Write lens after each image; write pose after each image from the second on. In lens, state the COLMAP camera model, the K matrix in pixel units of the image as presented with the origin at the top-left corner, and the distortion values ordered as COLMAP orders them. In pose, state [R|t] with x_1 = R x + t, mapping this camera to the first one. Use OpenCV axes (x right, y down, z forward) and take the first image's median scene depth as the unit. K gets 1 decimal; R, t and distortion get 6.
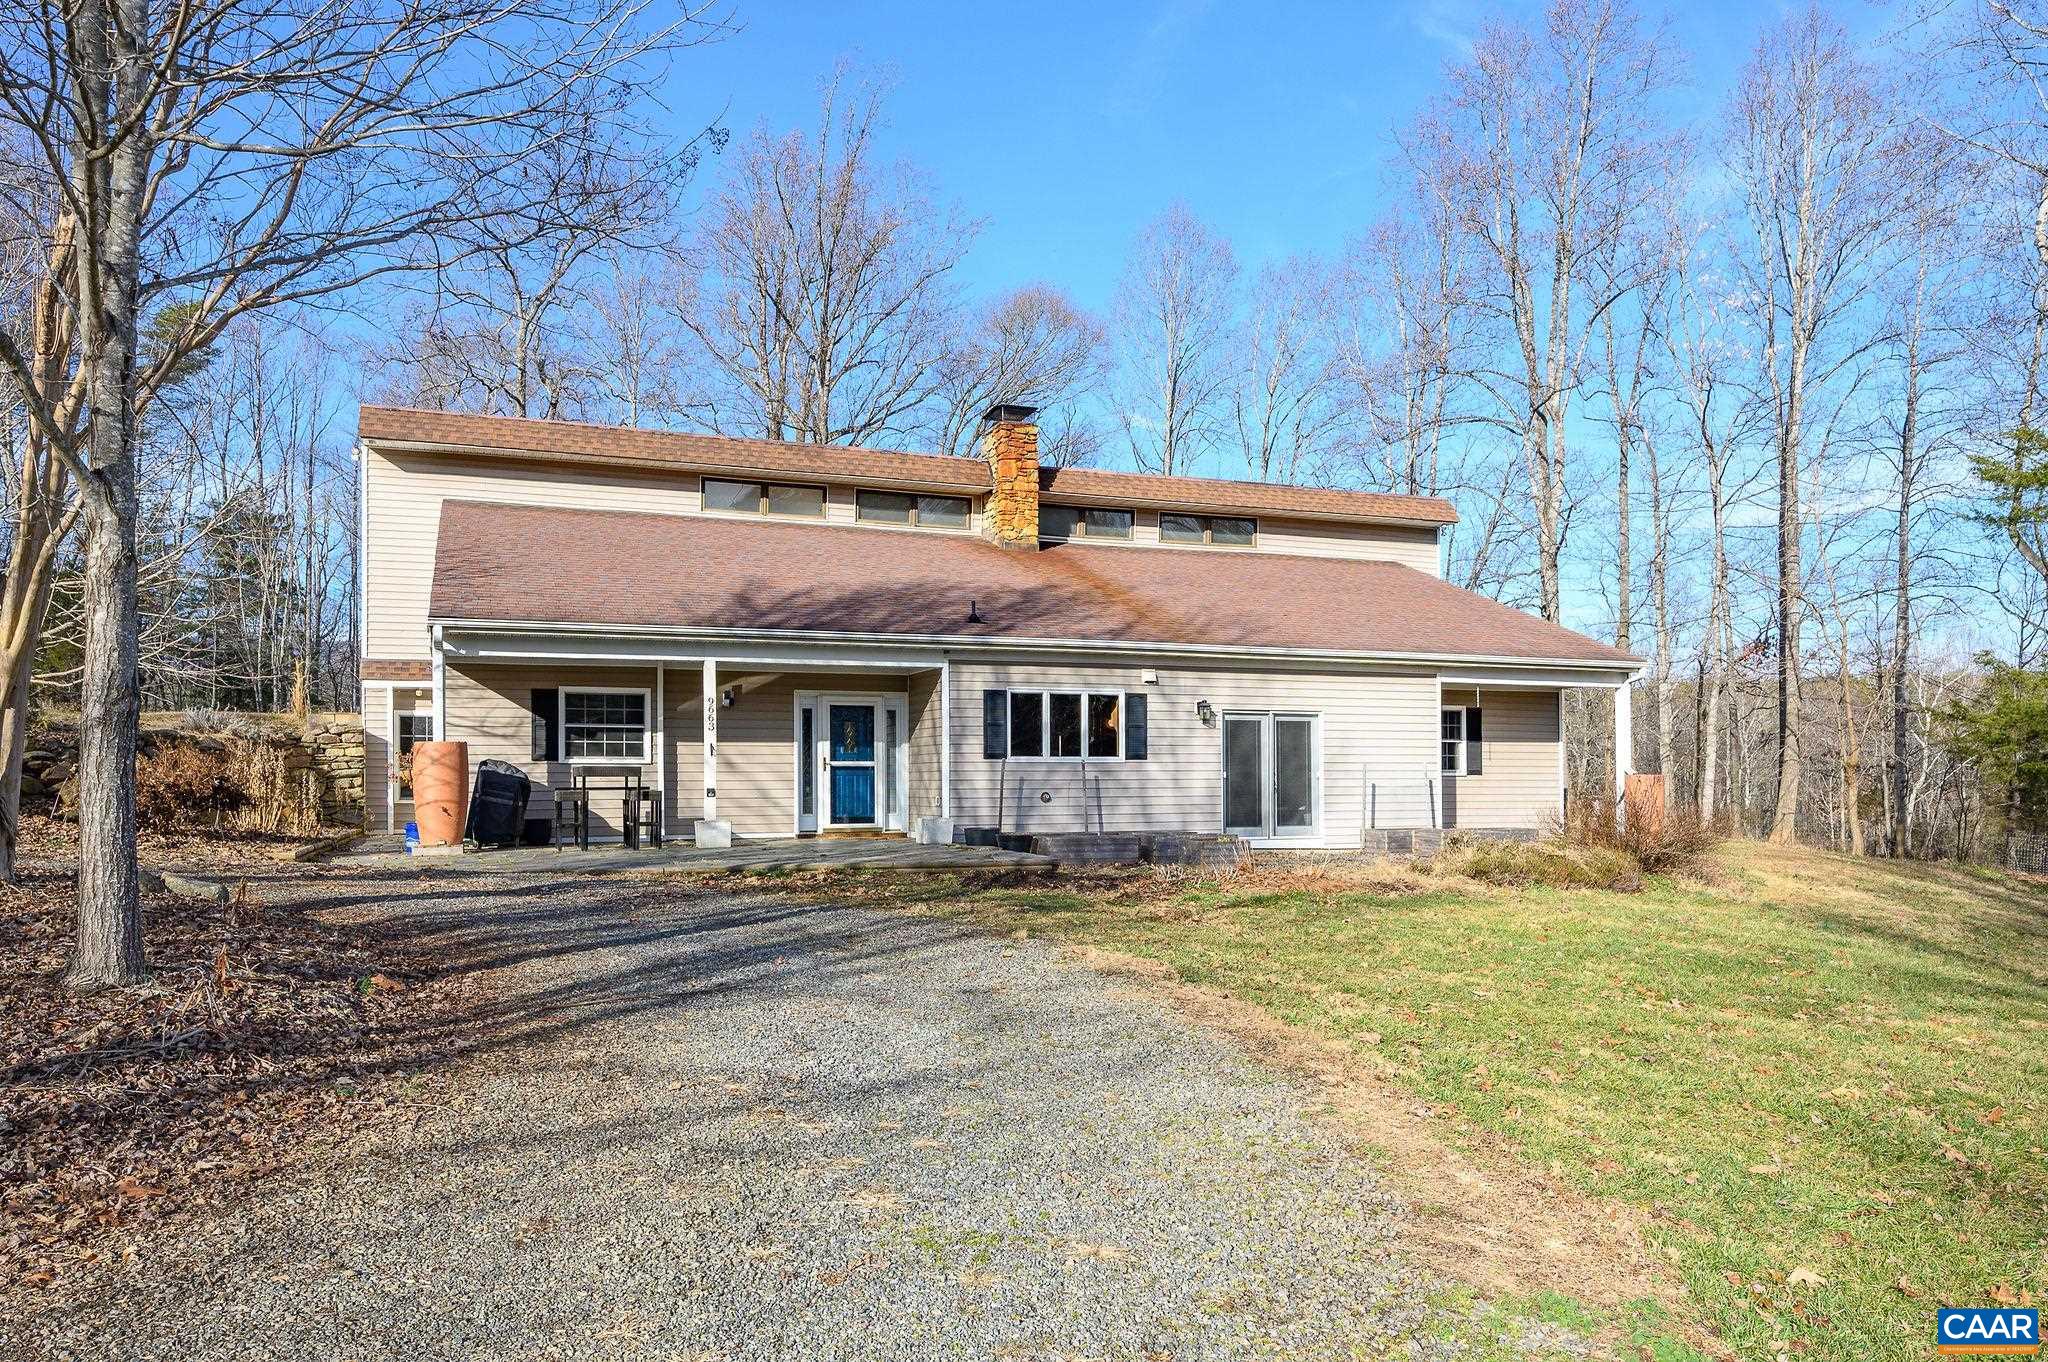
lens RADIAL K [[1484.4, 0, 1028.1], [0, 1484.4, 819.3], [0, 0, 1]] dist [0.001660, -0.002331]
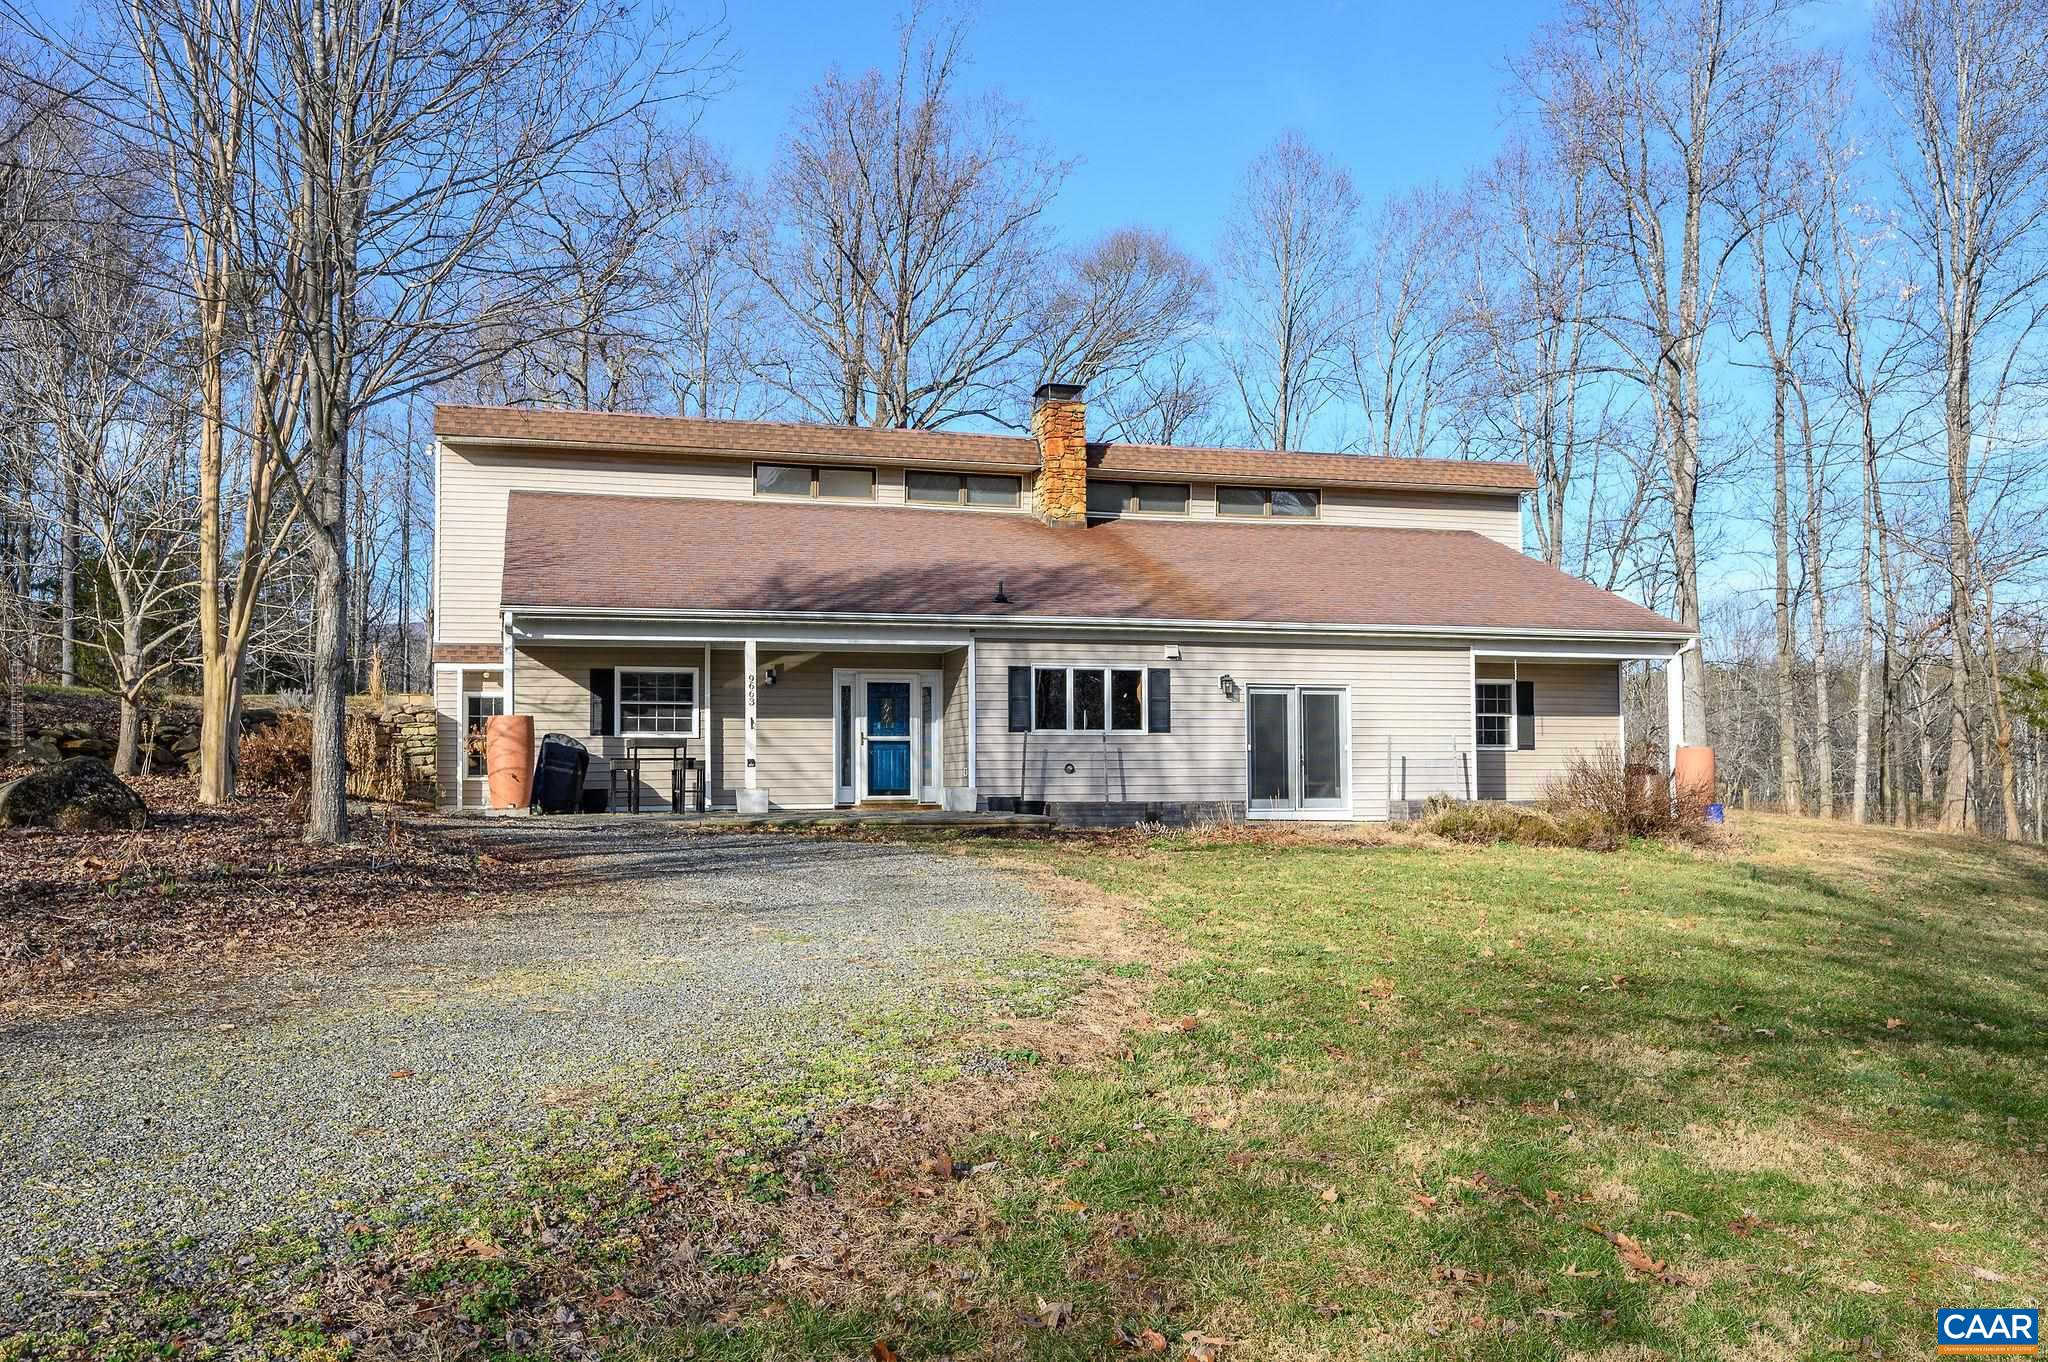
lens RADIAL K [[1841.7, 0, 1019.1], [0, 1841.7, 800.8], [0, 0, 1]] dist [-0.001220, 0.002133]
pose [[0.995388, -0.001952, -0.095915, 0.091812], [0.000113, 0.999816, -0.019177, 0.029570], [0.095935, 0.019078, 0.995205, -0.264849]]
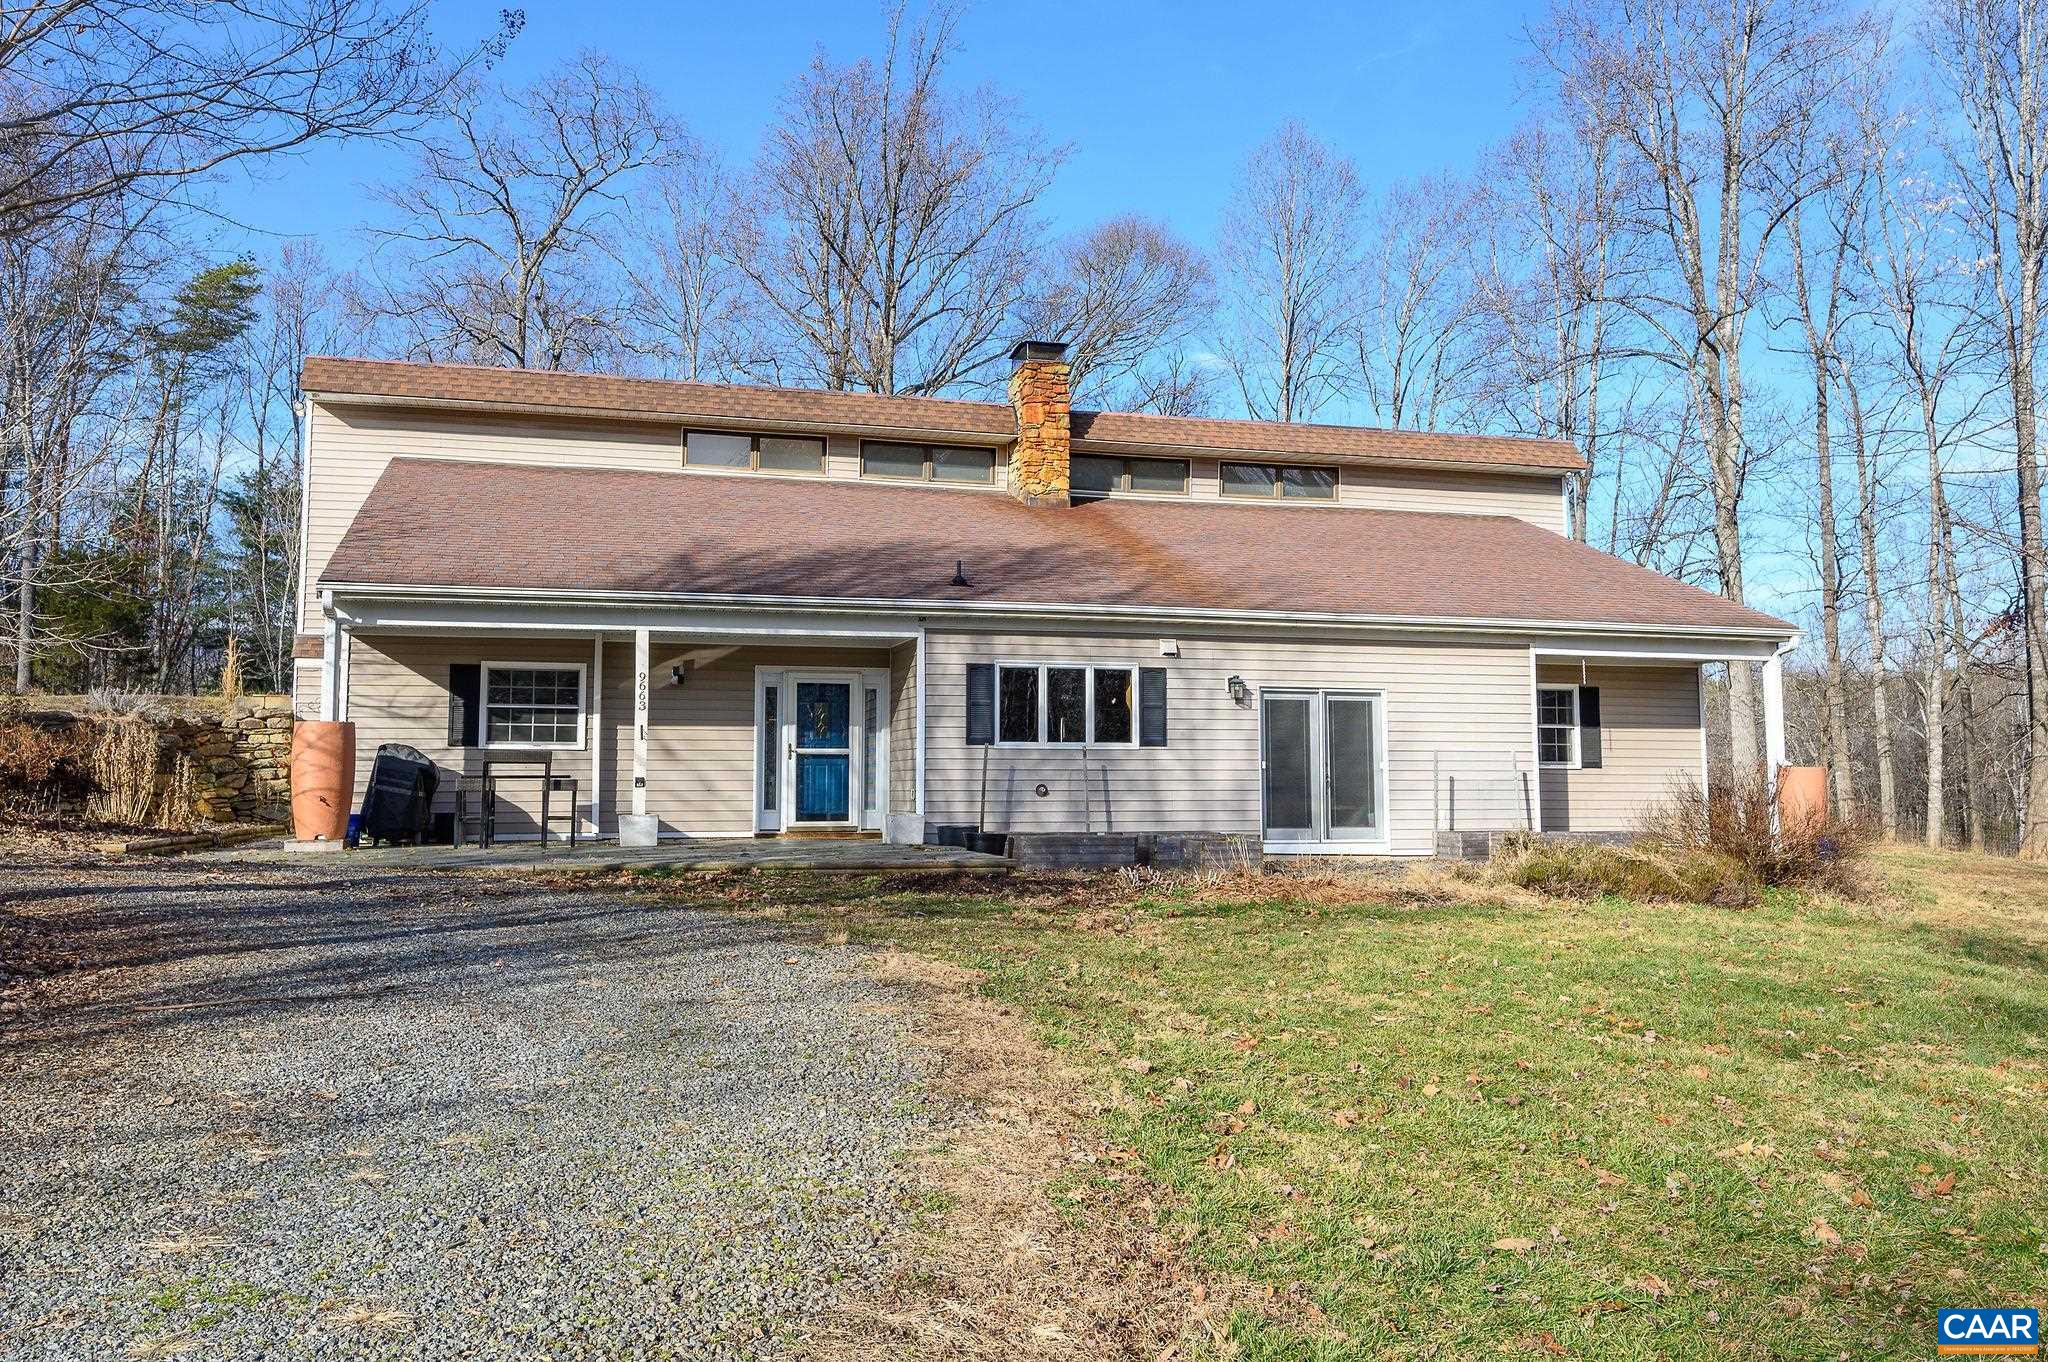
lens RADIAL K [[1711.8, 0, 1024.0], [0, 1711.8, 681.0], [0, 0, 1]] dist [0.001295, 0.002679]
pose [[0.995159, -0.003453, -0.098218, 0.088762], [-0.005334, 0.996012, -0.089057, 0.008910], [0.098134, 0.089150, 0.991172, 0.027907]]
